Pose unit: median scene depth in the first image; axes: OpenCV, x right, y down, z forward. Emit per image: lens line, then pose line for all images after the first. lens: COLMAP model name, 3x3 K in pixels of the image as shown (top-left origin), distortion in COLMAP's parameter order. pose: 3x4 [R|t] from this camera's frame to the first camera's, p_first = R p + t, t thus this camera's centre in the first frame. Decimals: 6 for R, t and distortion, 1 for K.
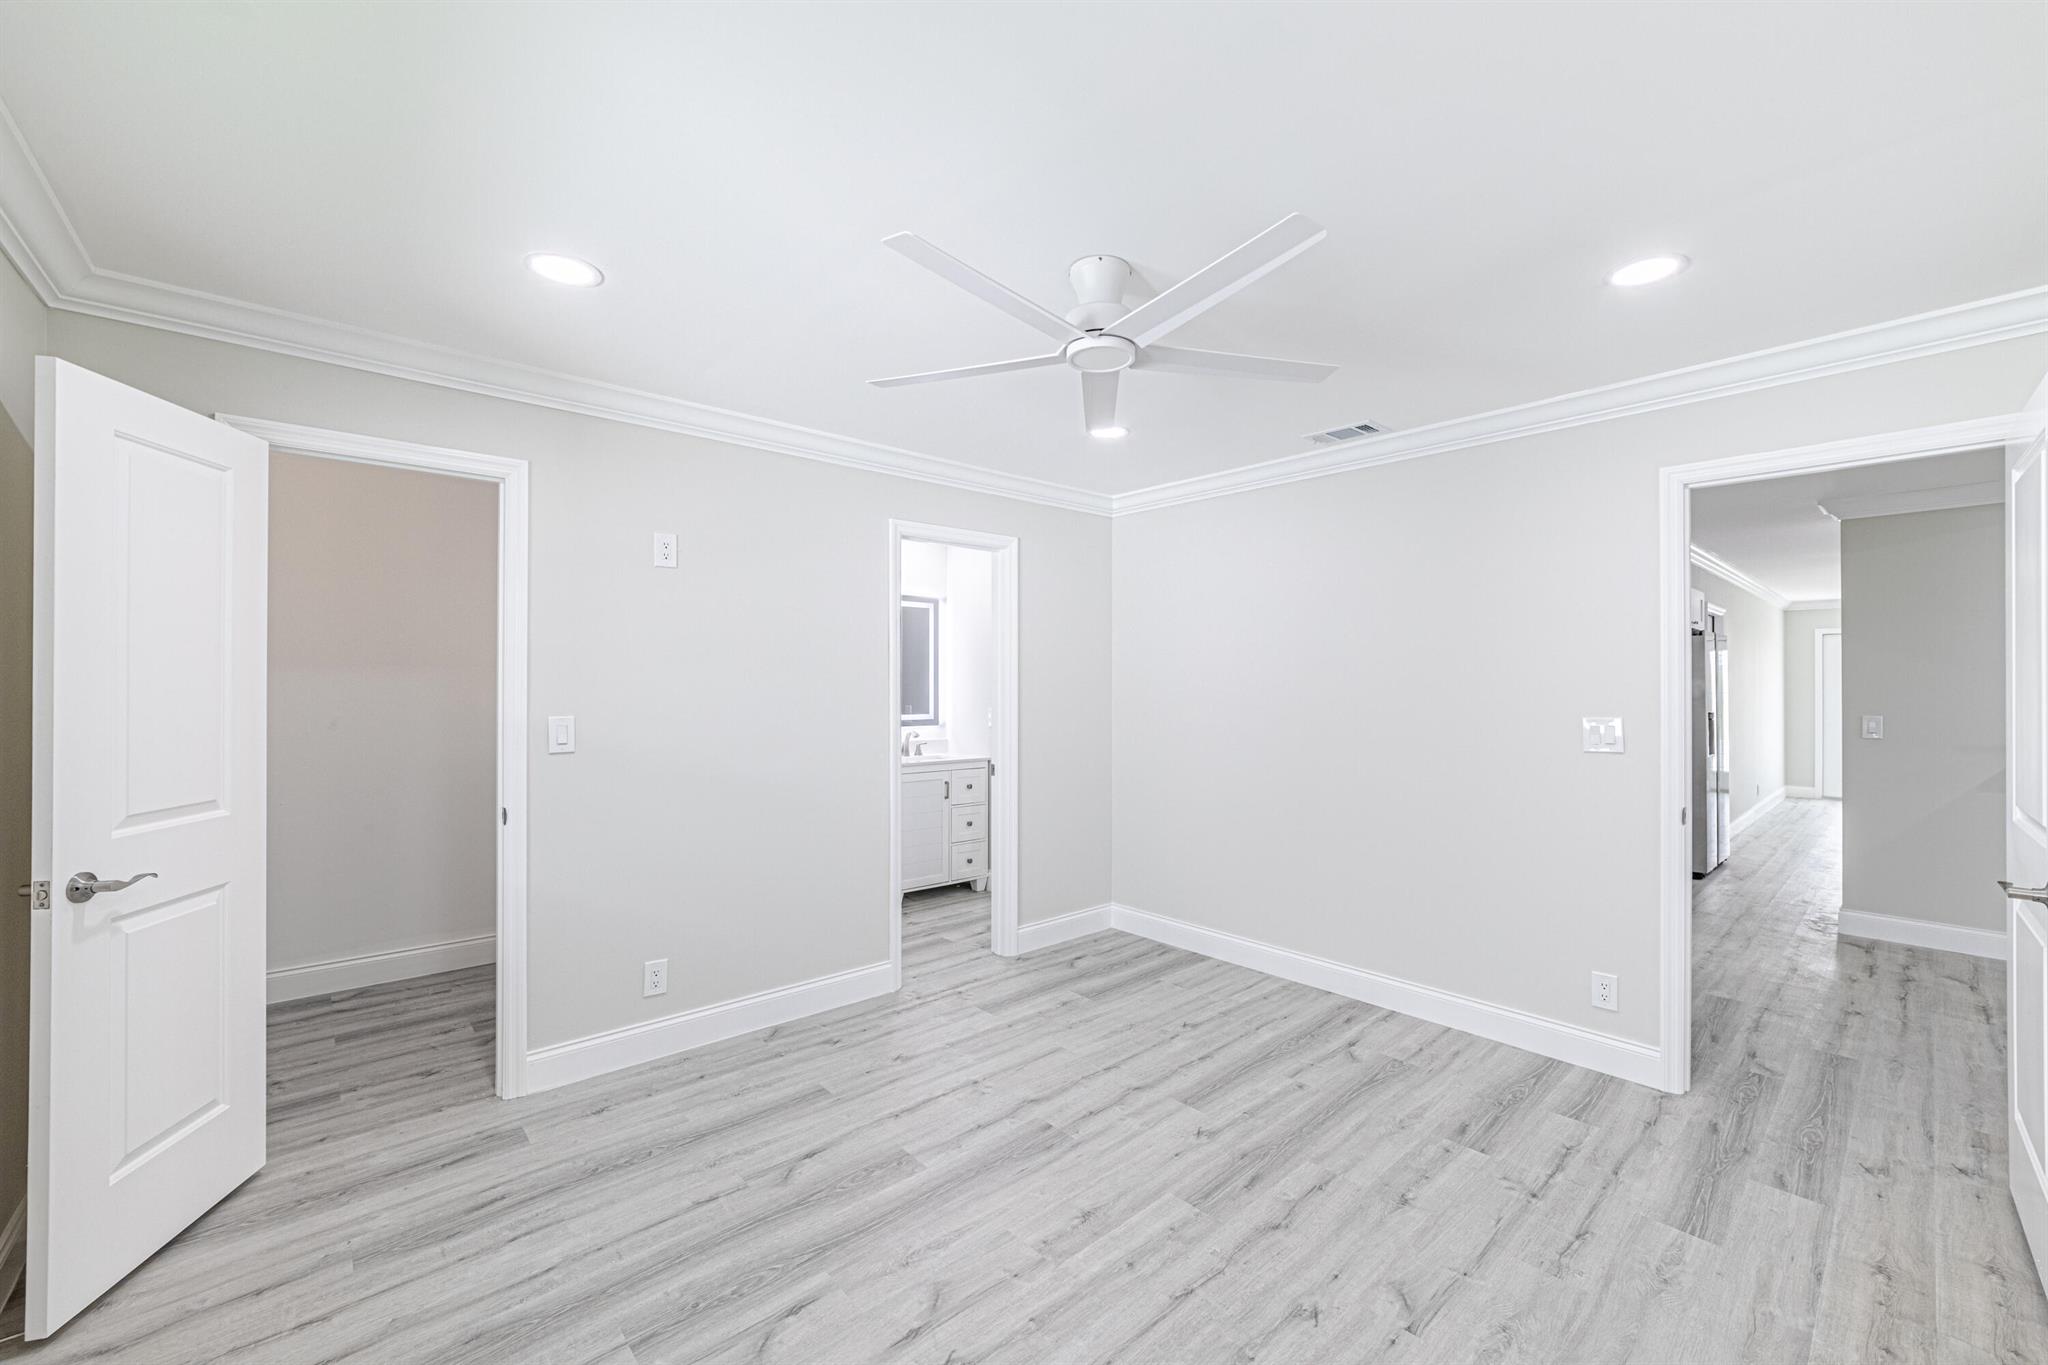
lens RADIAL K [[804.8, 0, 1039.4], [0, 804.8, 683.0], [0, 0, 1]] dist [-0.009048, 0.001339]
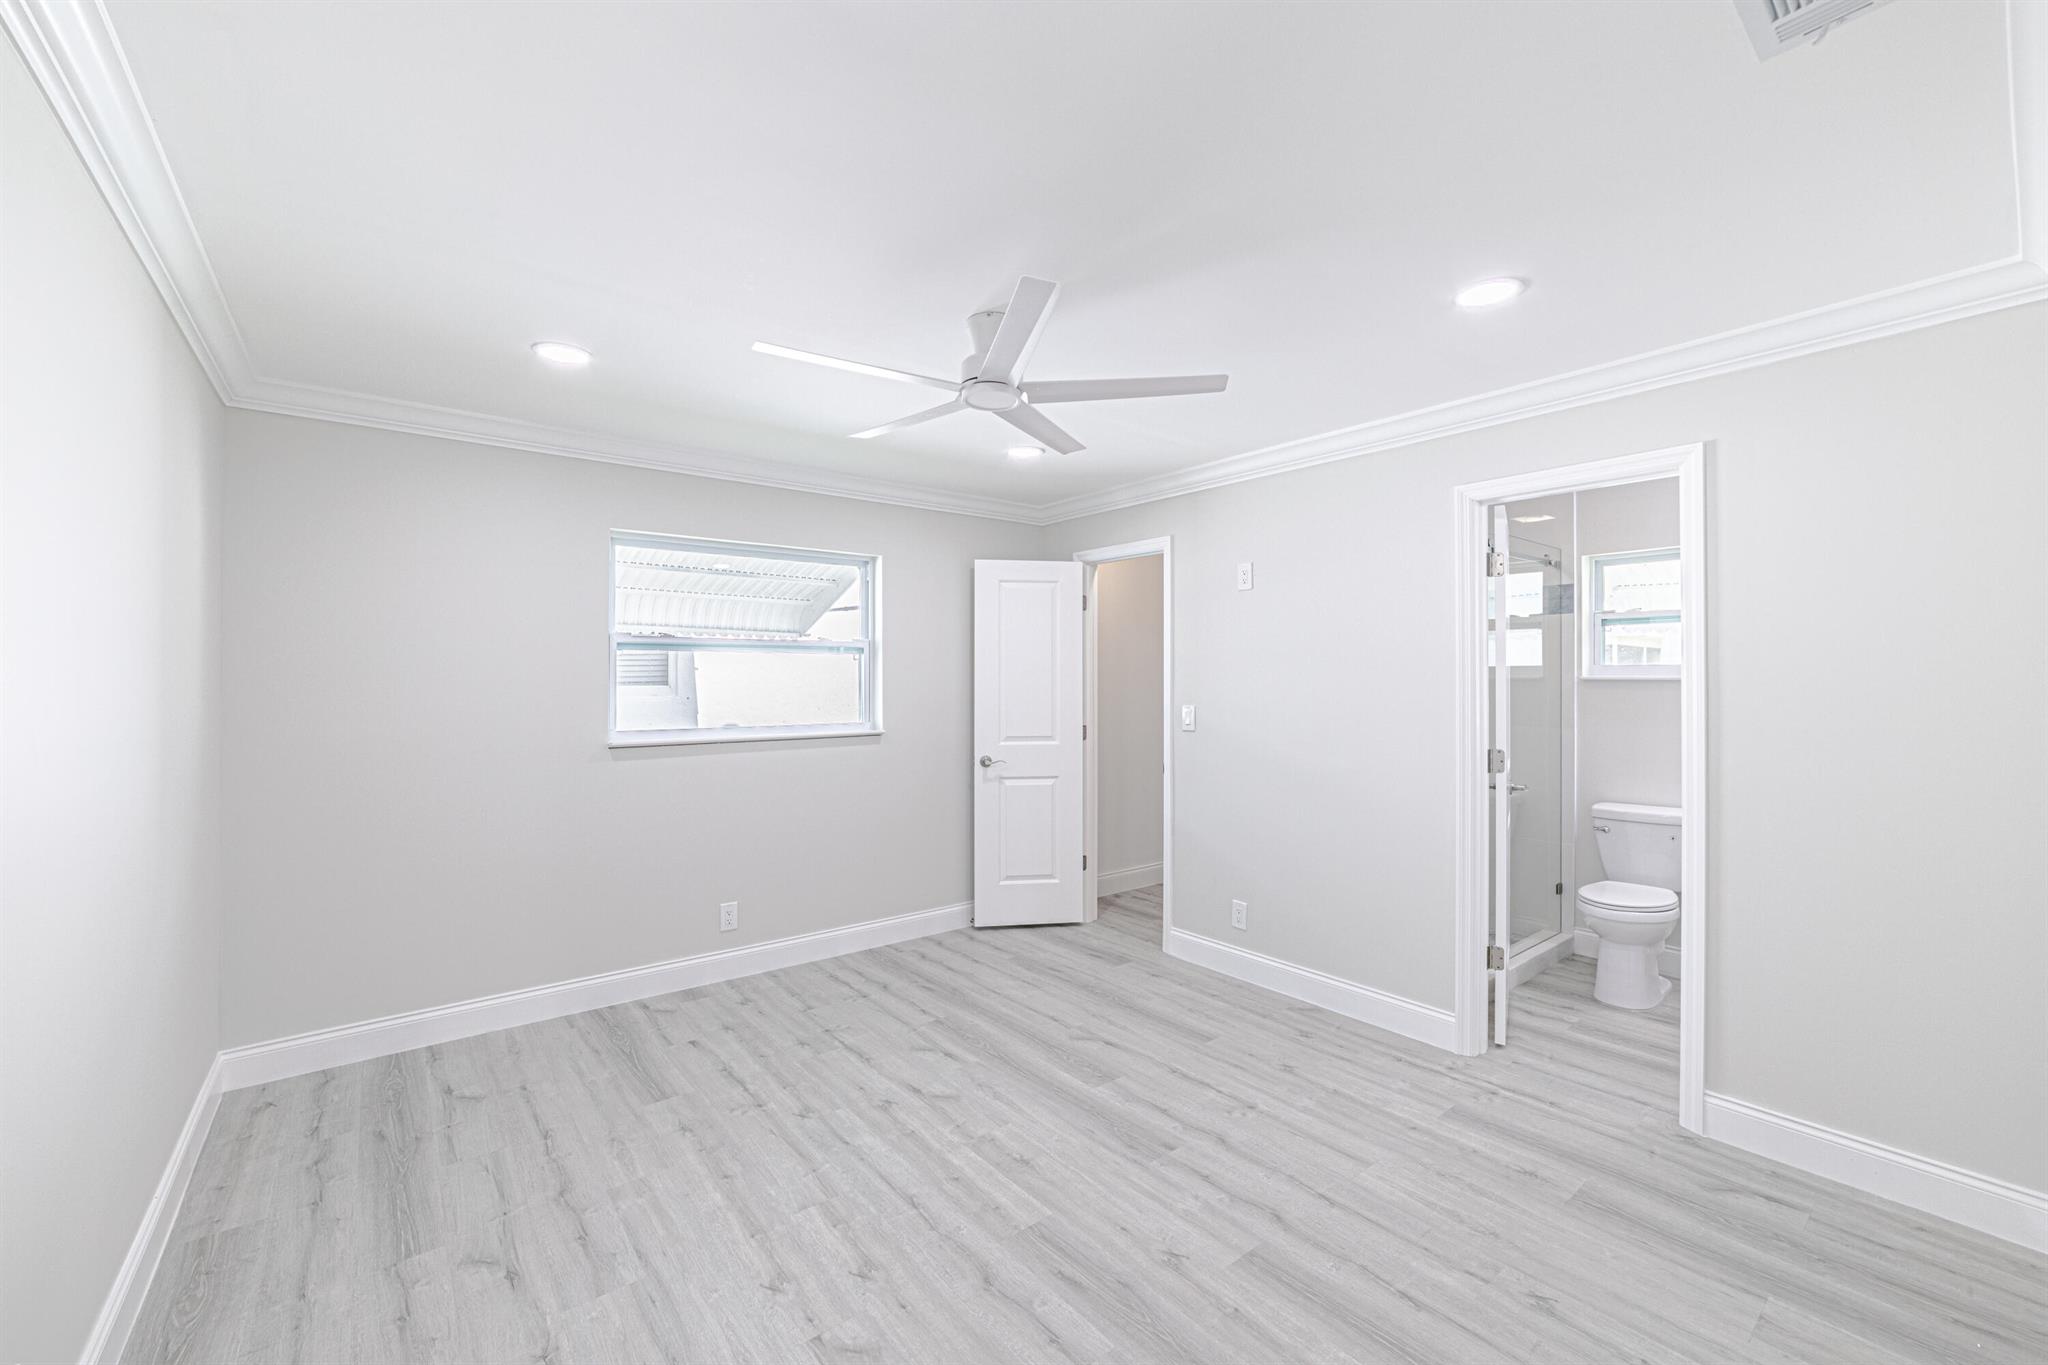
lens RADIAL K [[804.8, 0, 1045.2], [0, 804.8, 679.8], [0, 0, 1]] dist [-0.009048, 0.001339]
pose [[-0.026652, -0.004908, -0.999633, 0.961062], [-0.000663, 0.999988, -0.004892, 0.003191], [0.999645, 0.000532, -0.026655, 0.870546]]
